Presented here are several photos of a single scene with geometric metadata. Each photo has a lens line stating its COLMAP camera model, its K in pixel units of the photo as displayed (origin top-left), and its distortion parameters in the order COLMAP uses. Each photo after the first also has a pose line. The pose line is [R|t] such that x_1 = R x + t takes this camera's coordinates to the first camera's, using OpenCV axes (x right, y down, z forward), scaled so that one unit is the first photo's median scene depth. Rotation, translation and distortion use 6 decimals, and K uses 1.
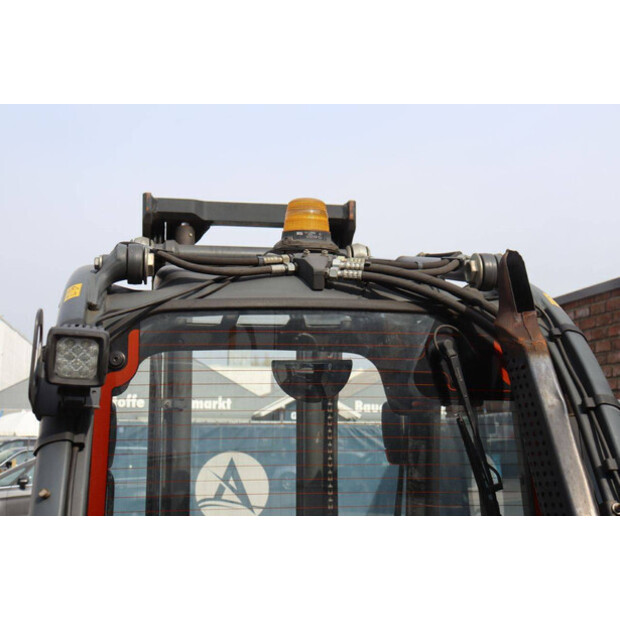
lens RADIAL K [[985.8, 0, 306.6], [0, 985.8, 313.9], [0, 0, 1]] dist [0.222686, 0.000000]
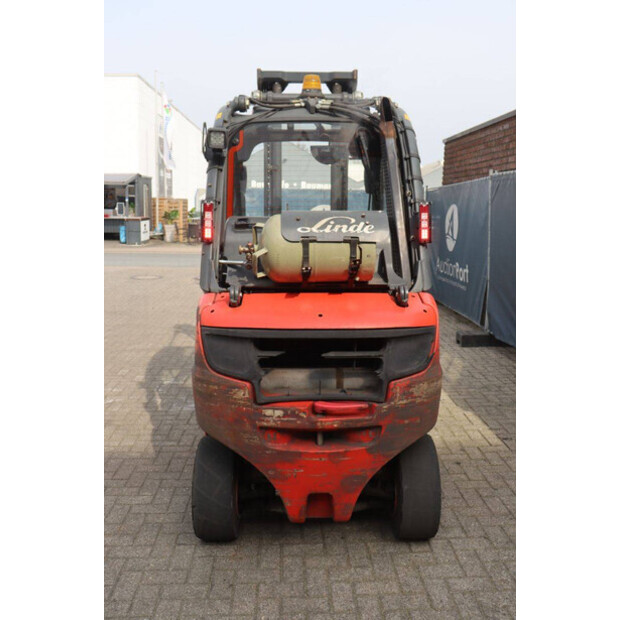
lens RADIAL K [[623.2, 0, 307.9], [0, 623.2, 304.7], [0, 0, 1]] dist [-0.044268, 0.000000]
pose [[0.989773, 0.029026, -0.139670, 0.231645], [0.009567, 0.963370, 0.268006, 0.021078], [0.142333, -0.266601, 0.953239, -0.639293]]
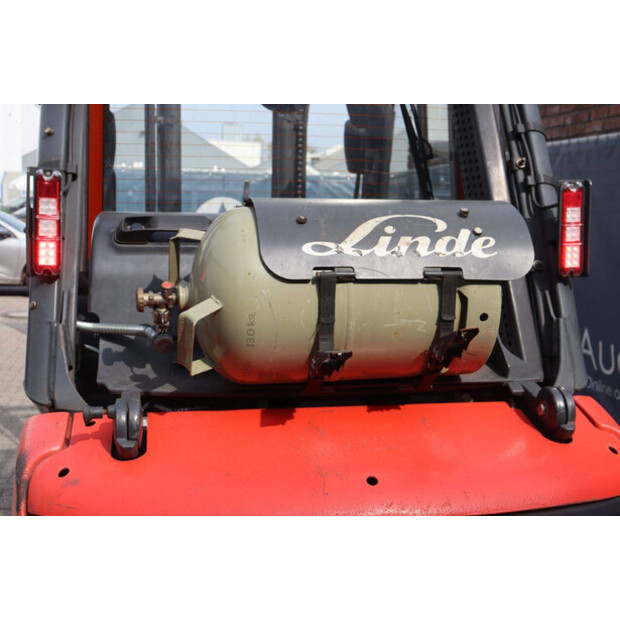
lens RADIAL K [[850.8, 0, 311.4], [0, 850.8, 309.2], [0, 0, 1]] dist [0.094618, 0.000000]
pose [[0.999574, 0.016043, 0.024376, 0.024273], [-0.021325, 0.971788, 0.234892, 0.104580], [-0.019920, -0.235311, 0.971716, -0.044141]]
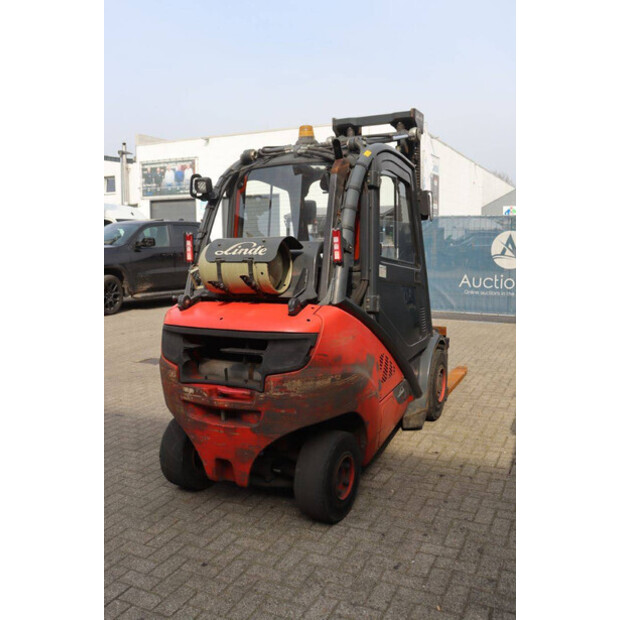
lens RADIAL K [[604.1, 0, 308.6], [0, 604.1, 310.0], [0, 0, 1]] dist [-0.065675, 0.000000]
pose [[0.785067, 0.062370, -0.616263, 1.201833], [0.087288, 0.973849, 0.209758, 0.047336], [0.613230, -0.218466, 0.759093, -0.493305]]
